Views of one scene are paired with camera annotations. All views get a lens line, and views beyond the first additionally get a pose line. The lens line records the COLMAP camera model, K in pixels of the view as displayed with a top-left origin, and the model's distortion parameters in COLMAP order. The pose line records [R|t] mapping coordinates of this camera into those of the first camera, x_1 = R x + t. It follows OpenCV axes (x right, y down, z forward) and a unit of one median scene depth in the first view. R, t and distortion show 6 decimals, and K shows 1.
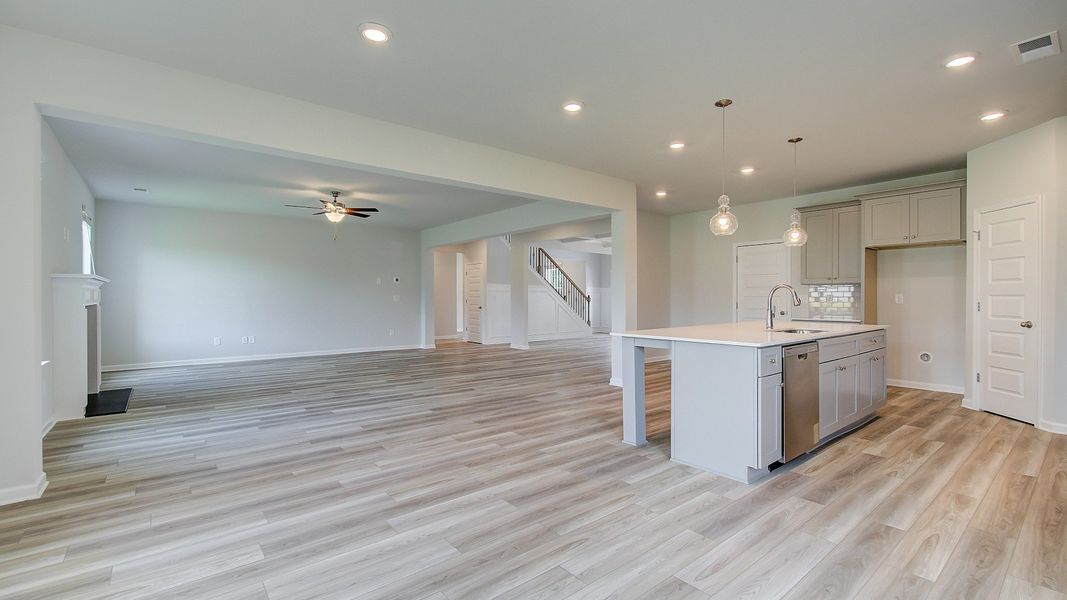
lens RADIAL K [[462.3, 0, 532.4], [0, 462.3, 291.5], [0, 0, 1]] dist [-0.005239, 0.001187]
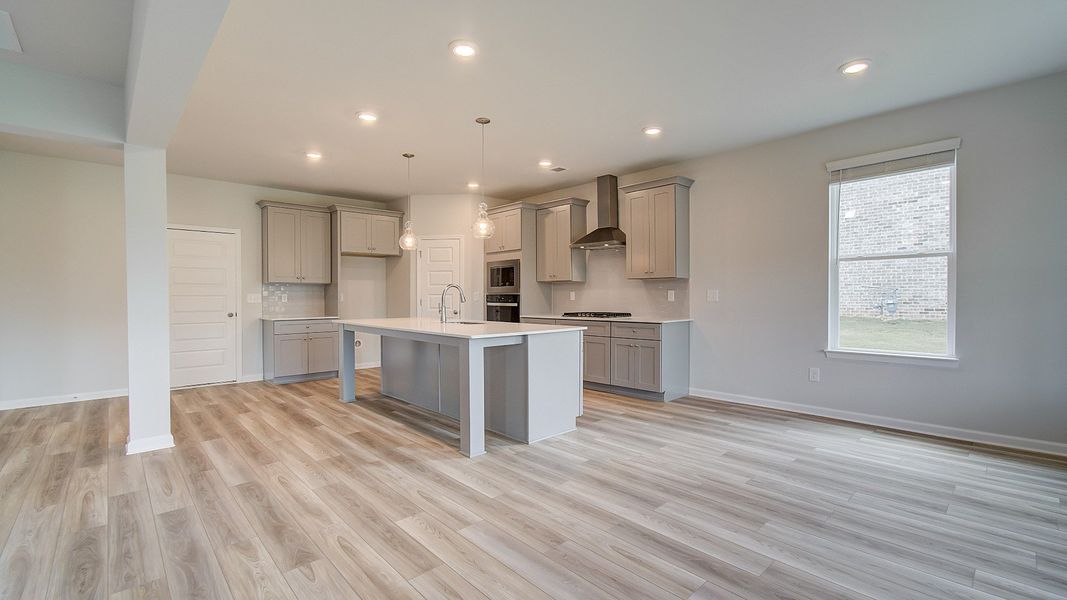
lens RADIAL K [[462.3, 0, 537.5], [0, 462.3, 302.1], [0, 0, 1]] dist [-0.005239, 0.001187]
pose [[-0.068604, -0.013750, 0.997549, -0.828711], [-0.008662, 0.999876, 0.013186, 0.015380], [-0.997606, -0.007736, -0.068714, 1.104840]]
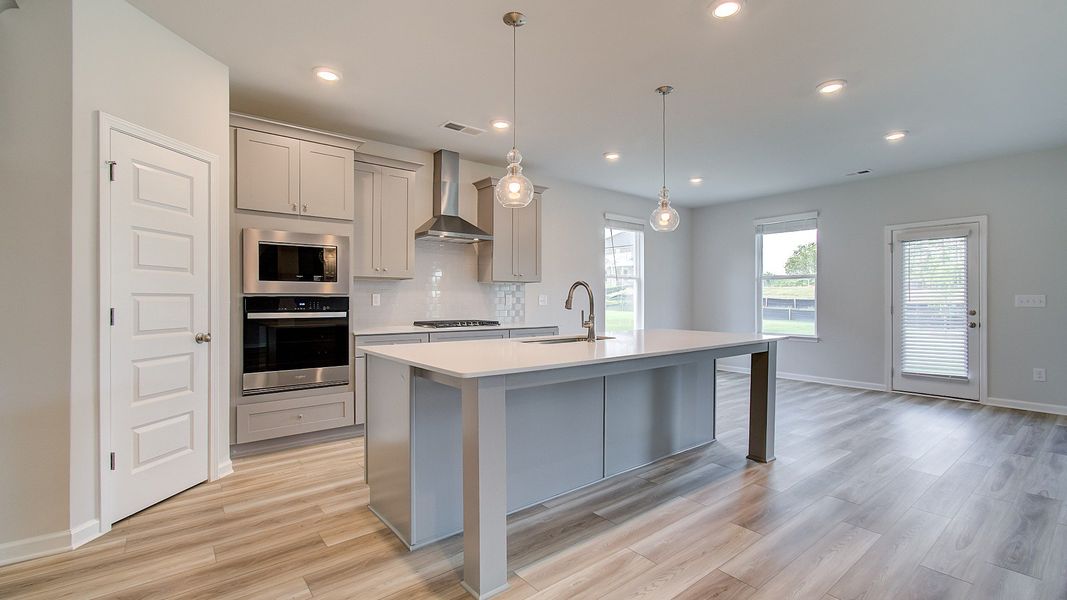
lens RADIAL K [[462.3, 0, 537.0], [0, 462.3, 303.7], [0, 0, 1]] dist [-0.005239, 0.001187]
pose [[-0.999980, -0.000736, 0.006350, 0.774690], [-0.000771, 0.999984, -0.005574, 0.033267], [-0.006346, -0.005579, -0.999964, 2.257465]]
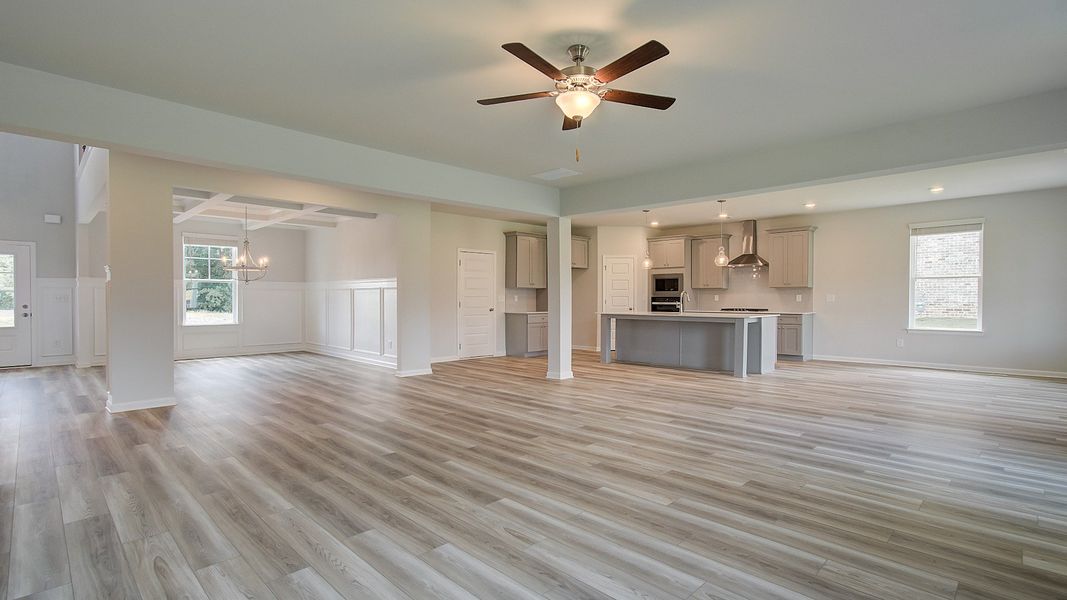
lens RADIAL K [[488.5, 0, 533.2], [0, 488.5, 305.7], [0, 0, 1]] dist [0.015865, -0.002101]
pose [[-0.097818, -0.016733, 0.995064, -1.899416], [-0.014182, 0.999781, 0.015418, 0.033018], [-0.995103, -0.012603, -0.098034, 2.359749]]
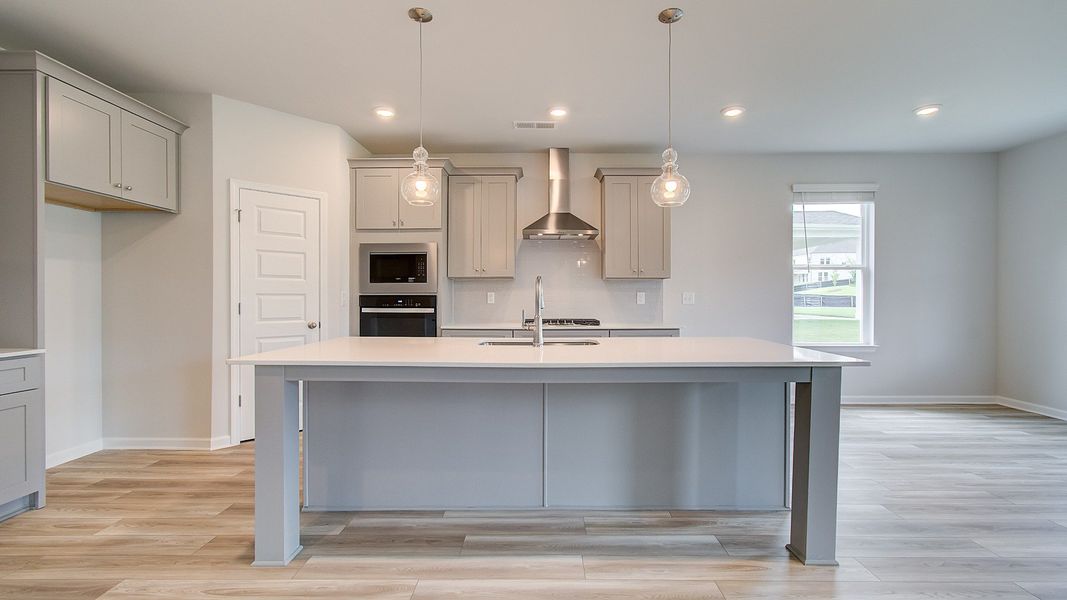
lens RADIAL K [[462.3, 0, 533.6], [0, 462.3, 299.8], [0, 0, 1]] dist [-0.005239, 0.001187]
pose [[-0.770245, -0.002622, 0.637742, 0.149467], [-0.008863, 0.999939, -0.006594, 0.029615], [-0.637686, -0.010731, -0.770222, 1.941758]]
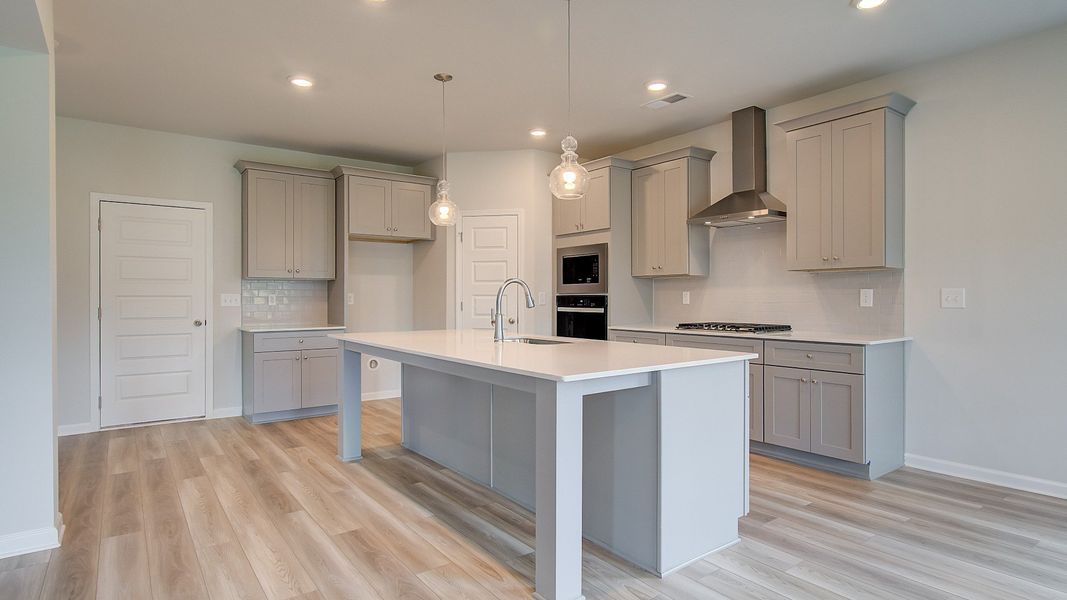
lens RADIAL K [[555.3, 0, 537.3], [0, 555.3, 300.8], [0, 0, 1]] dist [-0.008180, 0.001350]
pose [[0.039402, -0.006253, 0.999204, -0.416033], [-0.011419, 0.999912, 0.006708, 0.016650], [-0.999158, -0.011674, 0.039327, 1.183536]]
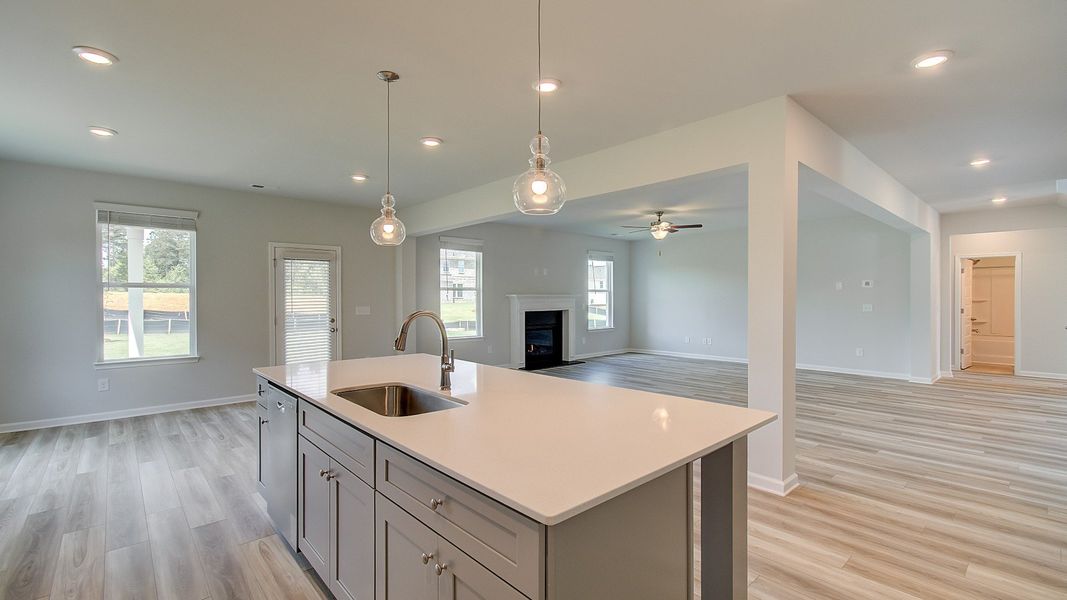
lens RADIAL K [[462.3, 0, 544.9], [0, 462.3, 288.3], [0, 0, 1]] dist [-0.005239, 0.001187]
pose [[0.068022, -0.020804, -0.997467, 1.417242], [0.017067, 0.999661, -0.019685, -0.035376], [0.997538, -0.015684, 0.068354, 1.412982]]
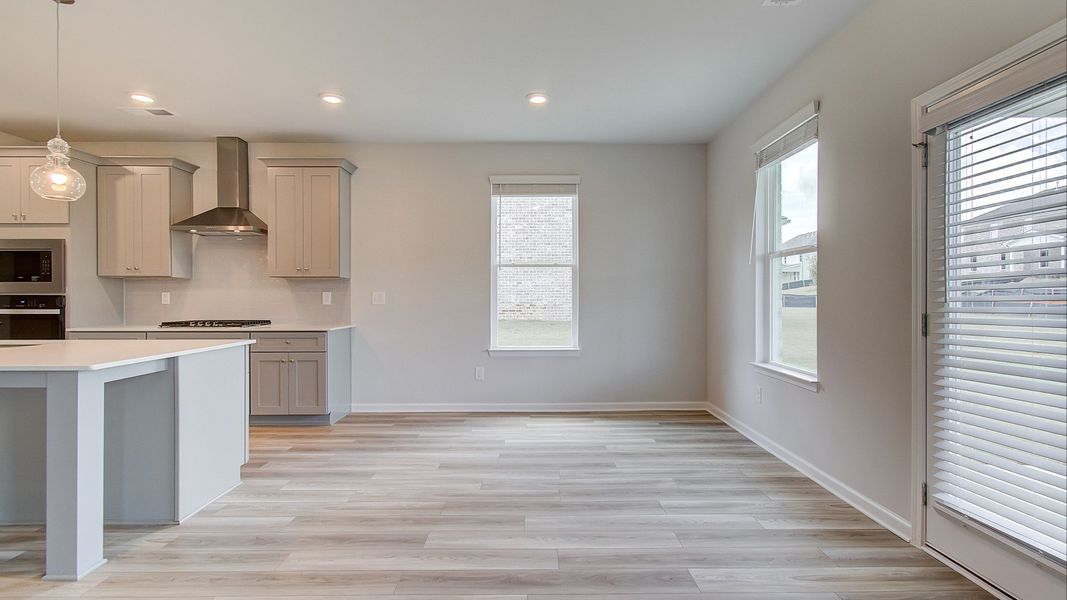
lens RADIAL K [[506.4, 0, 539.5], [0, 506.4, 300.4], [0, 0, 1]] dist [-0.010746, 0.003801]
pose [[-0.788766, -0.002918, 0.614687, -0.646458], [-0.007969, 0.999953, -0.005479, 0.020167], [-0.614642, -0.009221, -0.788752, 1.334230]]
